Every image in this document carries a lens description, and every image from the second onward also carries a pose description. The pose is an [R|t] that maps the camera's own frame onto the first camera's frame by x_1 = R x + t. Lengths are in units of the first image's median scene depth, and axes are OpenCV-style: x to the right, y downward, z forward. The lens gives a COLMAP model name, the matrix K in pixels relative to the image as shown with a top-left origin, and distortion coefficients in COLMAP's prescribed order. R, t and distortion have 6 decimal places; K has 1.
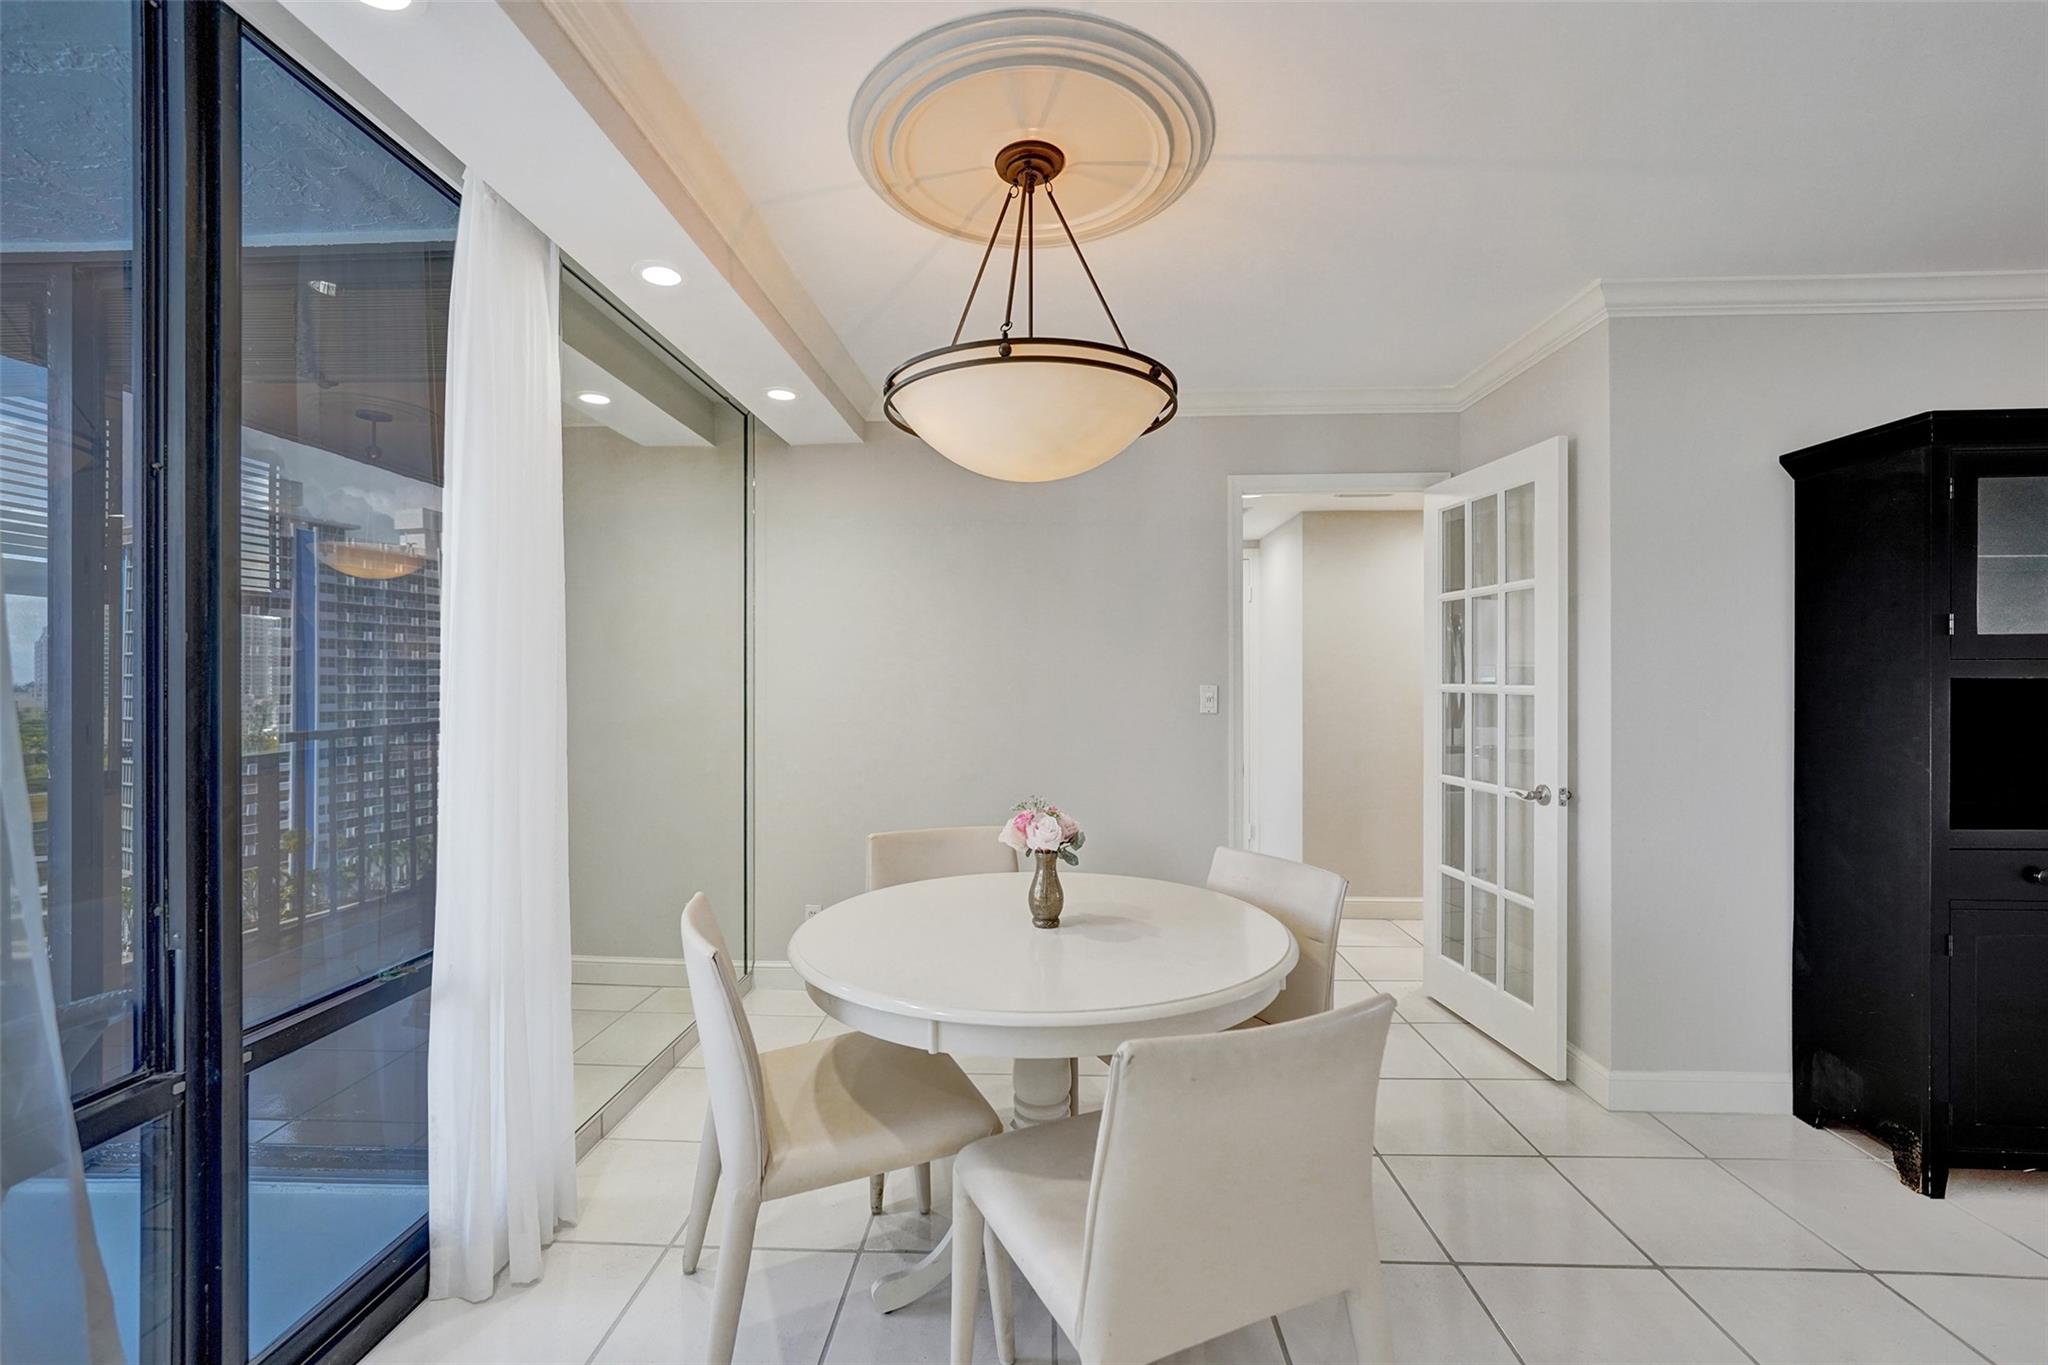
lens RADIAL K [[842.9, 0, 1027.8], [0, 842.9, 674.5], [0, 0, 1]] dist [-0.002015, 0.000219]
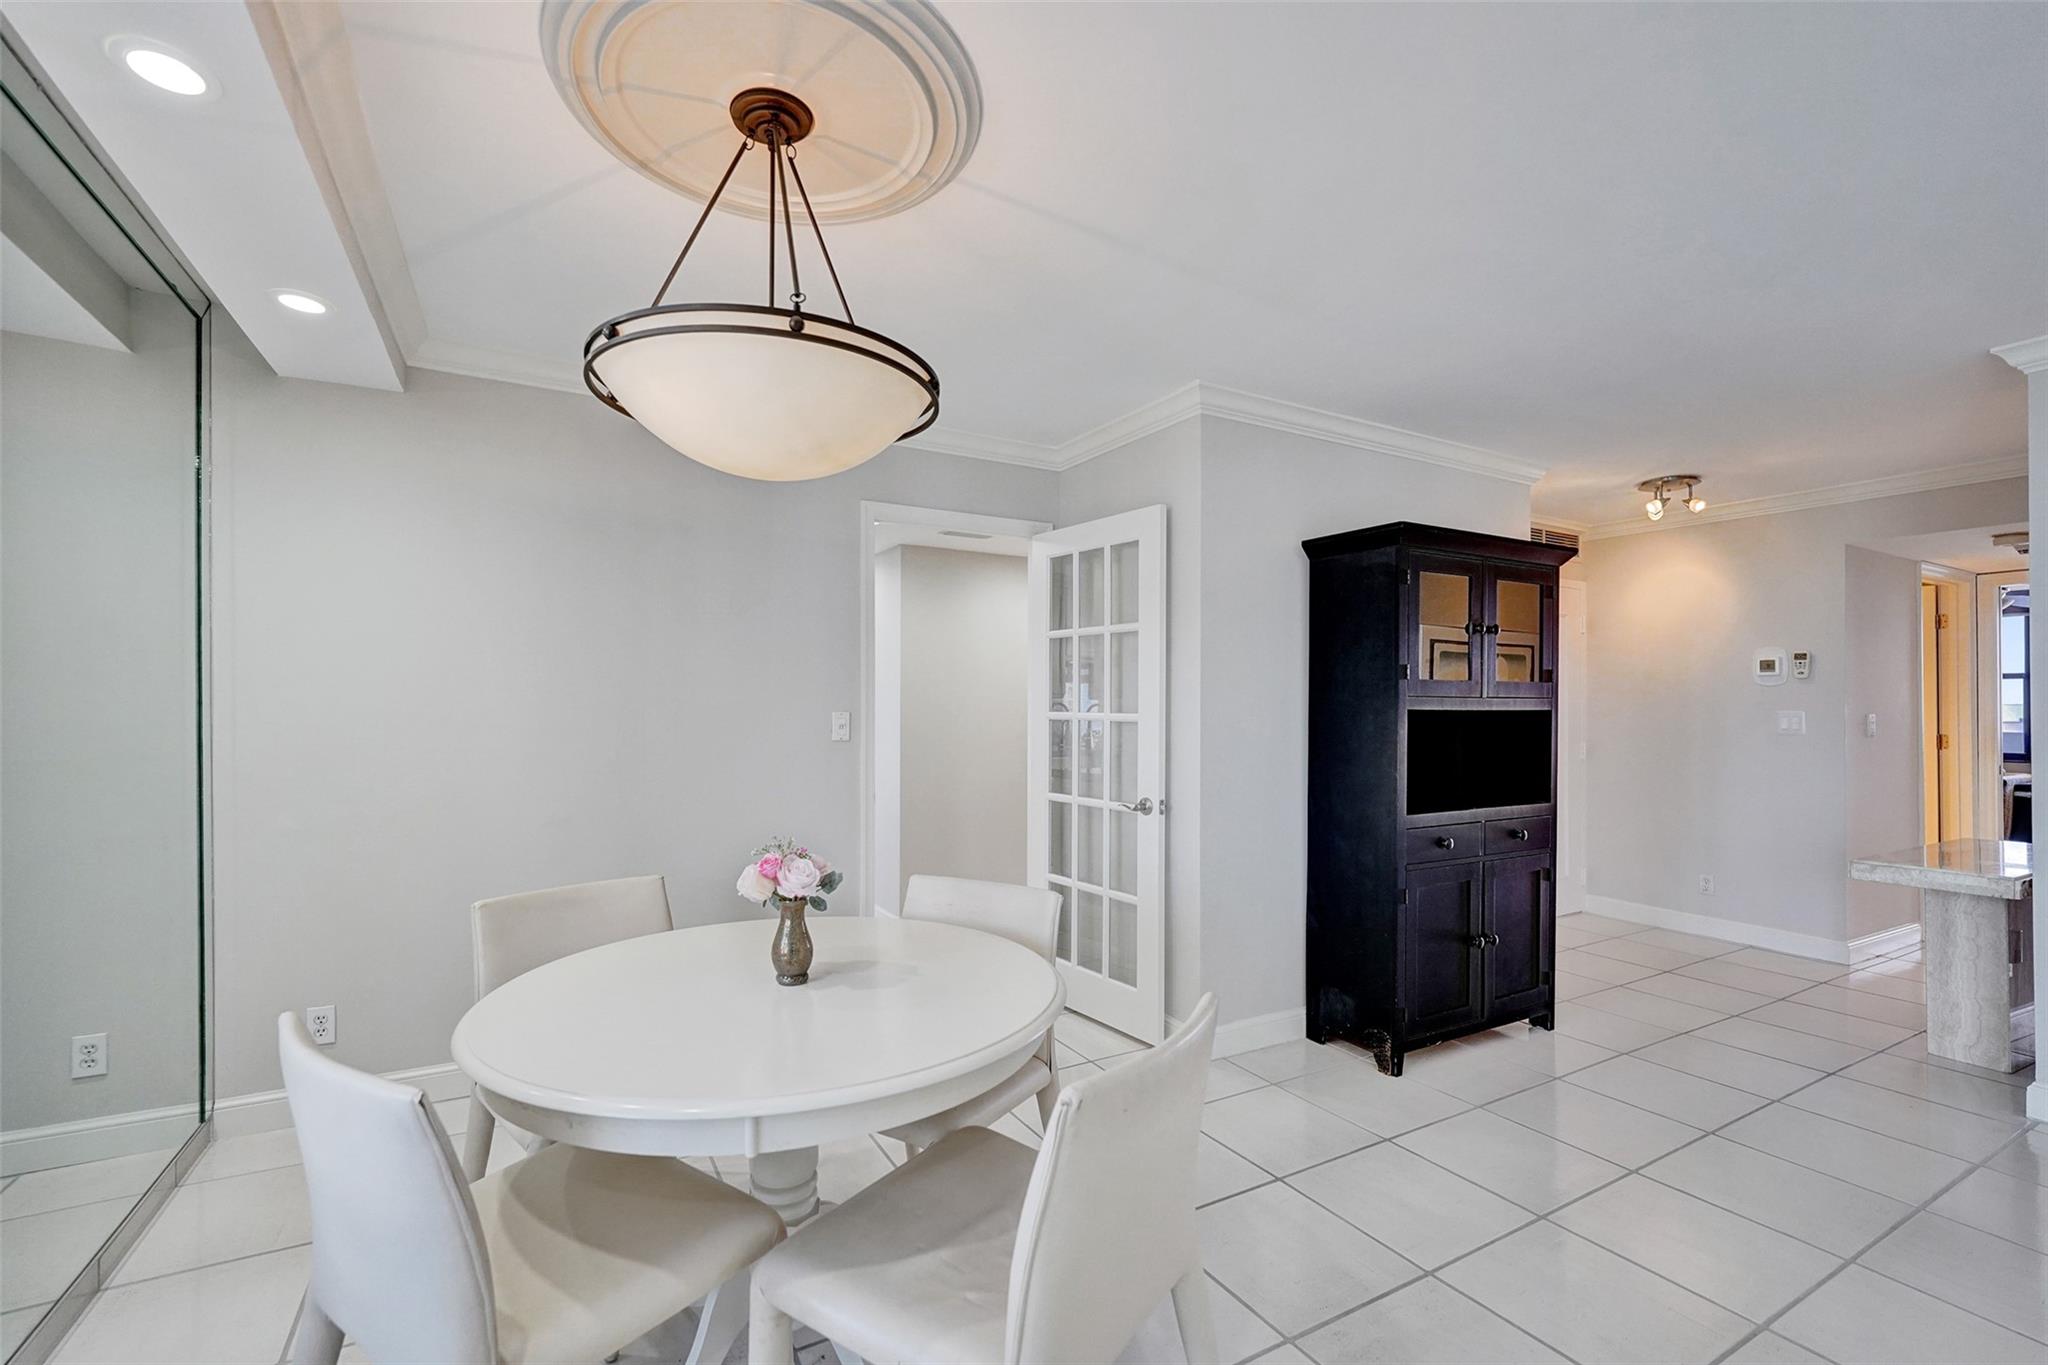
lens RADIAL K [[845.6, 0, 1005.0], [0, 845.6, 699.6], [0, 0, 1]] dist [-0.001207, -0.000059]
pose [[0.859656, 0.013638, 0.510692, -0.189633], [-0.012764, 0.999905, -0.005217, 0.002147], [-0.510714, -0.002033, 0.859748, 0.095116]]
